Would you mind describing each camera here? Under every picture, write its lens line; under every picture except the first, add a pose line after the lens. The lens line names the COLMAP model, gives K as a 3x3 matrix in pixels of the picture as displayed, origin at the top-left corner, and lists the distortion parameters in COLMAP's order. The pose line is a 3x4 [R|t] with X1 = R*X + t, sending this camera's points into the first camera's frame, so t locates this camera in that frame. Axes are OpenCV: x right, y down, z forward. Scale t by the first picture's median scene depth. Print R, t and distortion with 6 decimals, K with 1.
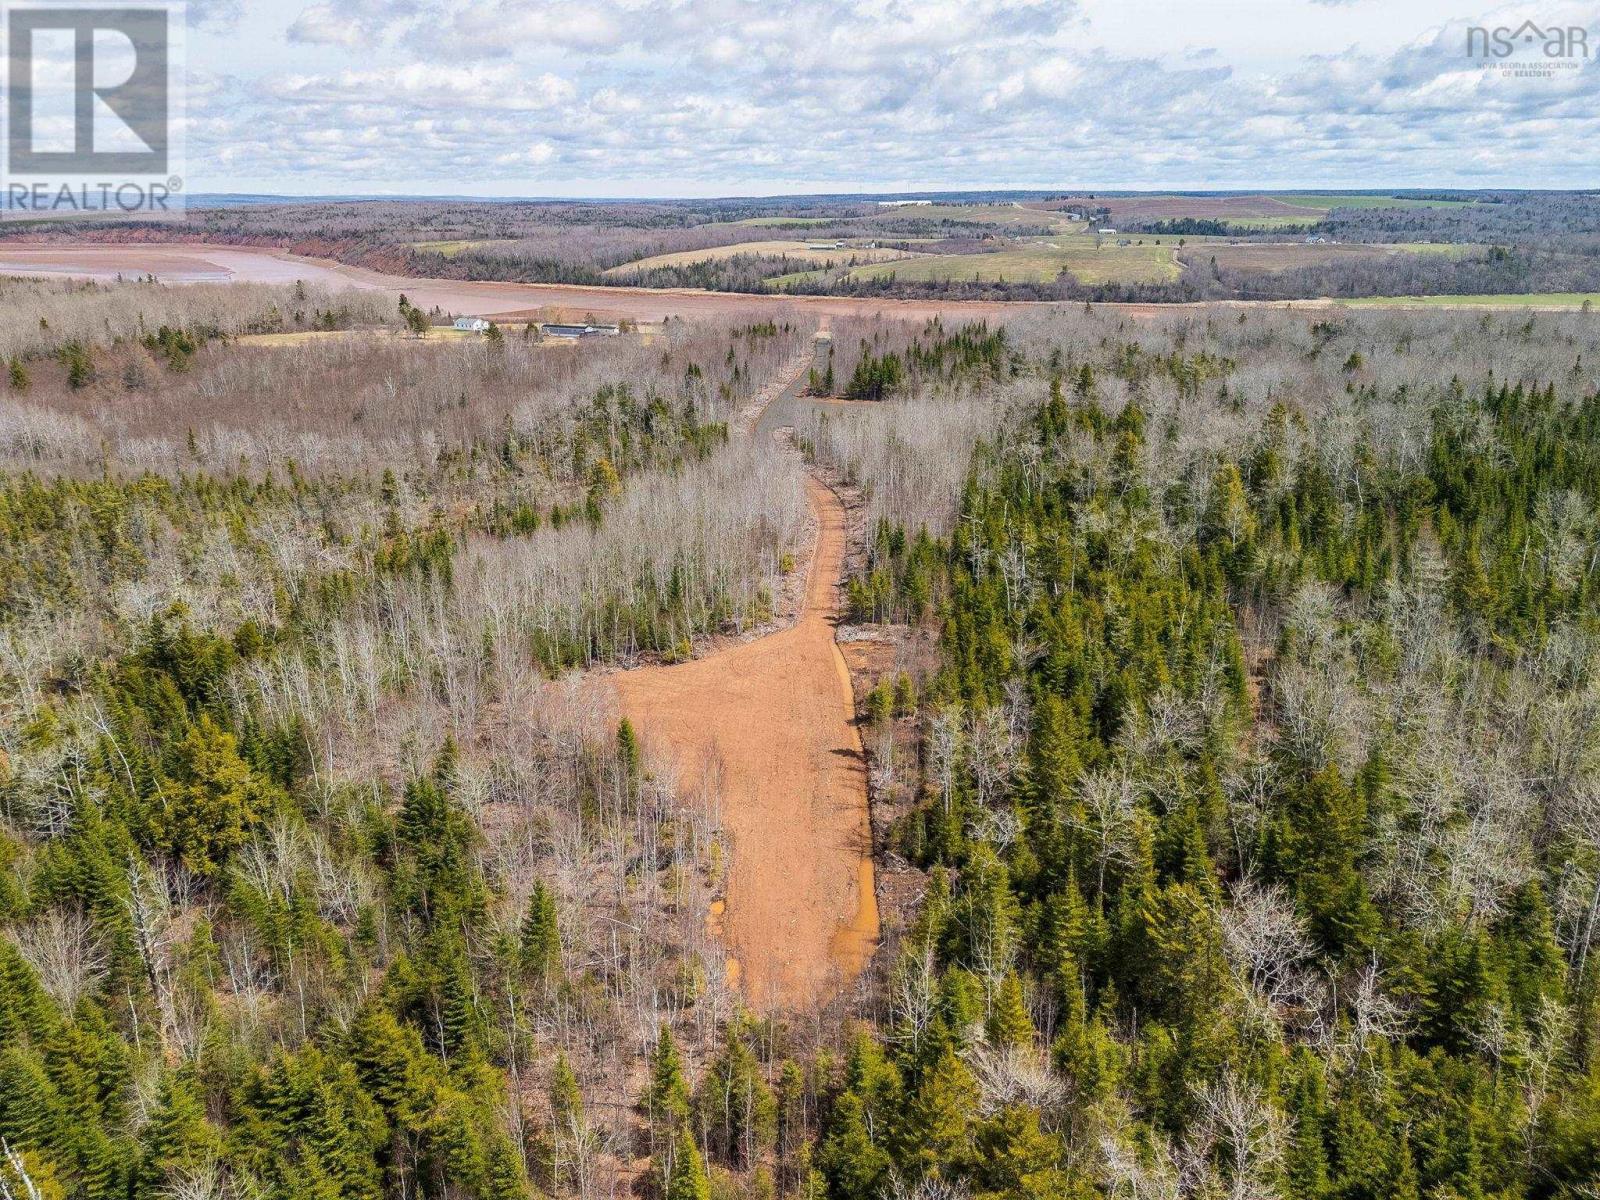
lens RADIAL K [[1176.4, 0, 802.0], [0, 1176.4, 599.7], [0, 0, 1]] dist [0.072765, -0.054645]
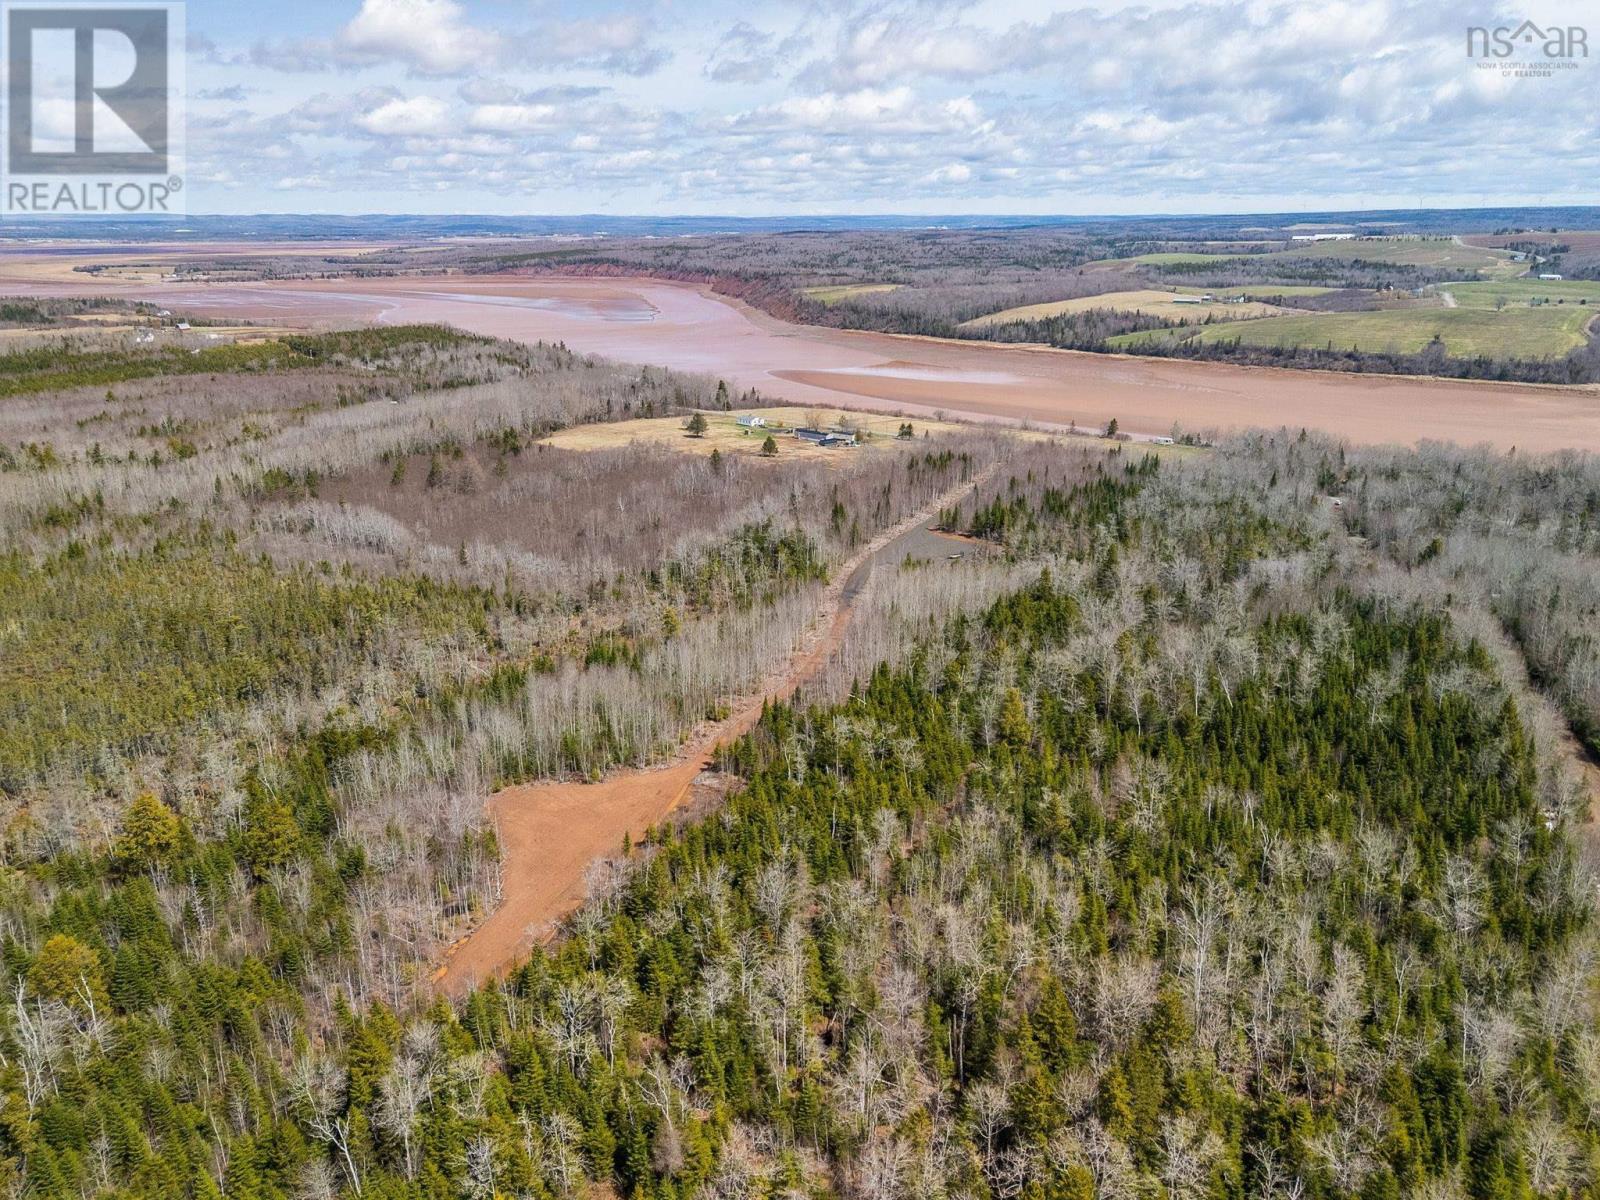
lens RADIAL K [[1176.4, 0, 802.0], [0, 1176.4, 599.7], [0, 0, 1]] dist [0.072765, -0.054645]
pose [[0.942452, 0.101846, -0.318452, 0.072838], [-0.105638, 0.994390, 0.005389, -0.026046], [0.317214, 0.028561, 0.947924, -0.049995]]
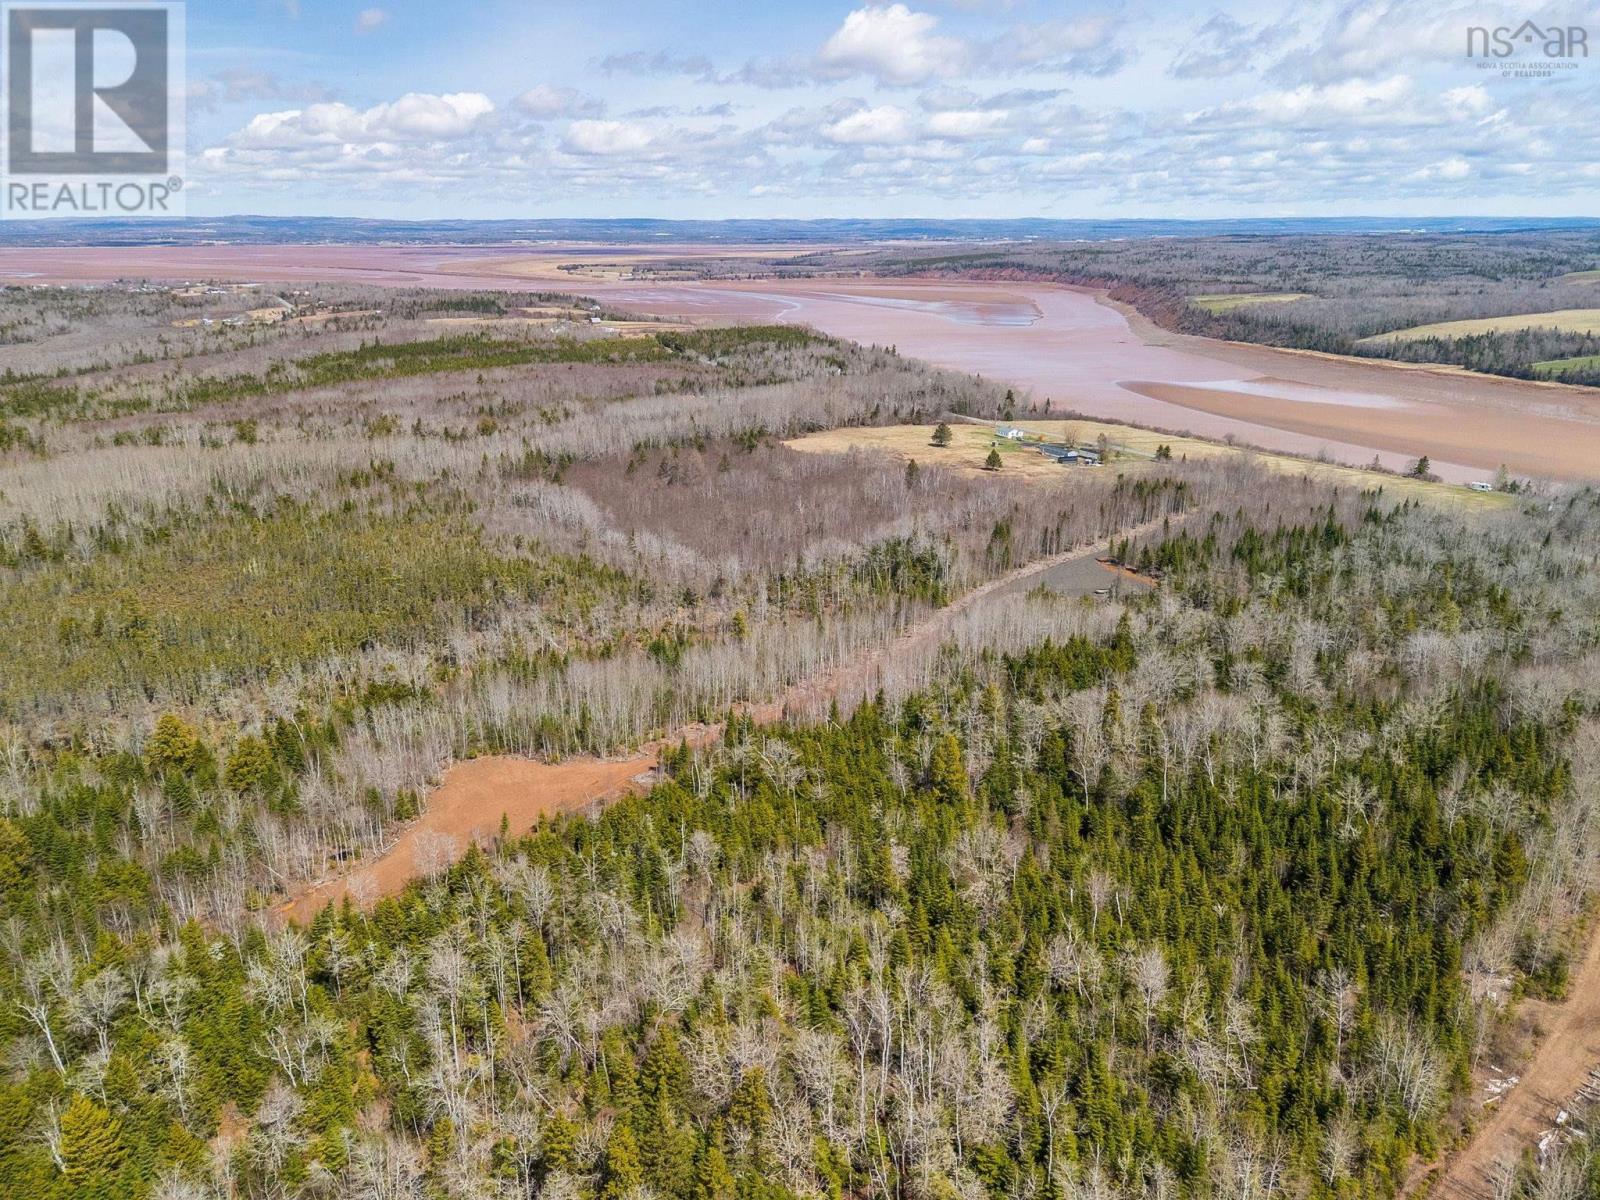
lens RADIAL K [[1173.8, 0, 802.9], [0, 1173.8, 601.6], [0, 0, 1]] dist [0.066090, -0.045122]
pose [[0.770807, 0.199581, -0.604999, 0.129309], [-0.207577, 0.976517, 0.057674, -0.039014], [0.602303, 0.081129, 0.794134, -0.017591]]
